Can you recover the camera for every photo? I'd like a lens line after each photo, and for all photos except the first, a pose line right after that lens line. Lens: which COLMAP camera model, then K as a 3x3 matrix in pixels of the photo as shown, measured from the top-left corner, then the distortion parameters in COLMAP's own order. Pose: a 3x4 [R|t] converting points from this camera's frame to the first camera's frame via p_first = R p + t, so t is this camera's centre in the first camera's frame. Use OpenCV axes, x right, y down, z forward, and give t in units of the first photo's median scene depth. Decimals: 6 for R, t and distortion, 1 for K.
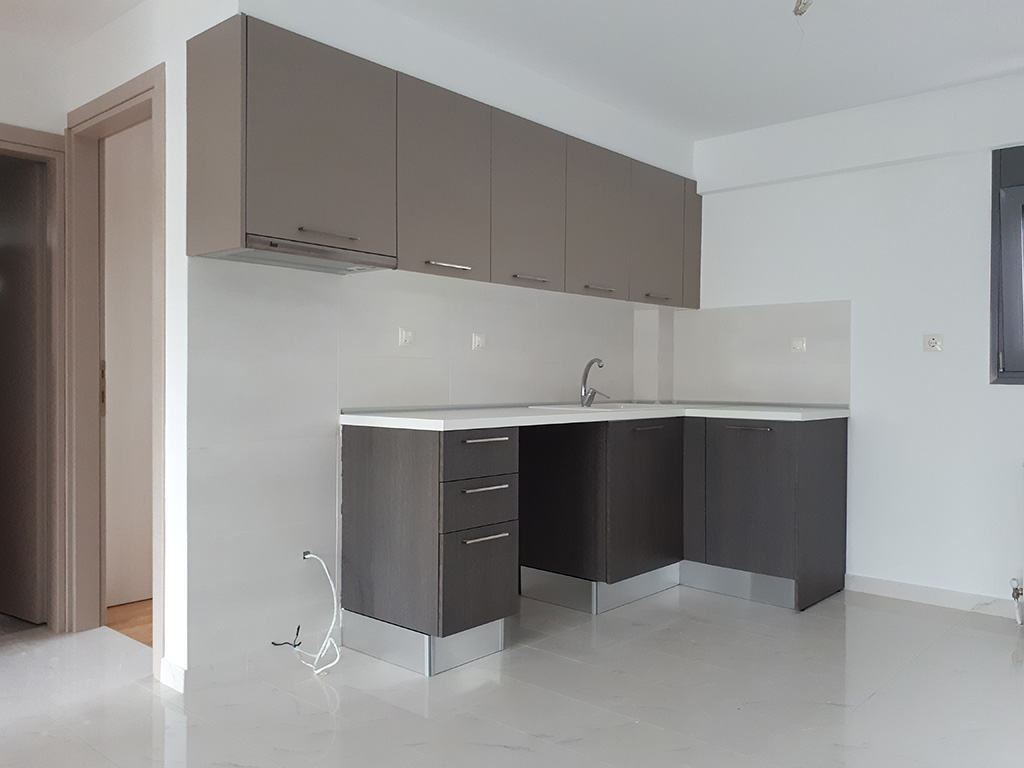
lens RADIAL K [[833.9, 0, 509.9], [0, 833.9, 384.6], [0, 0, 1]] dist [0.005548, -0.000280]
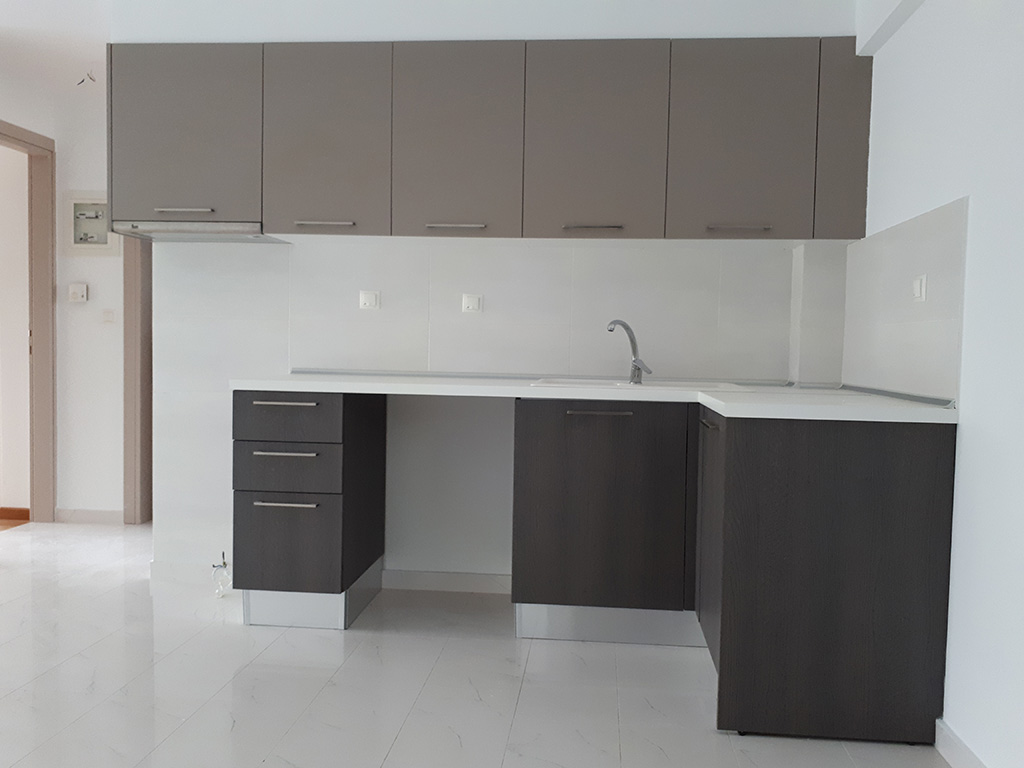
lens RADIAL K [[833.9, 0, 511.4], [0, 833.9, 380.2], [0, 0, 1]] dist [0.005548, -0.000280]
pose [[0.574054, 0.039319, -0.817873, 0.671648], [-0.021814, 0.999226, 0.032727, 0.000699], [0.818527, -0.000946, 0.574467, 0.473699]]
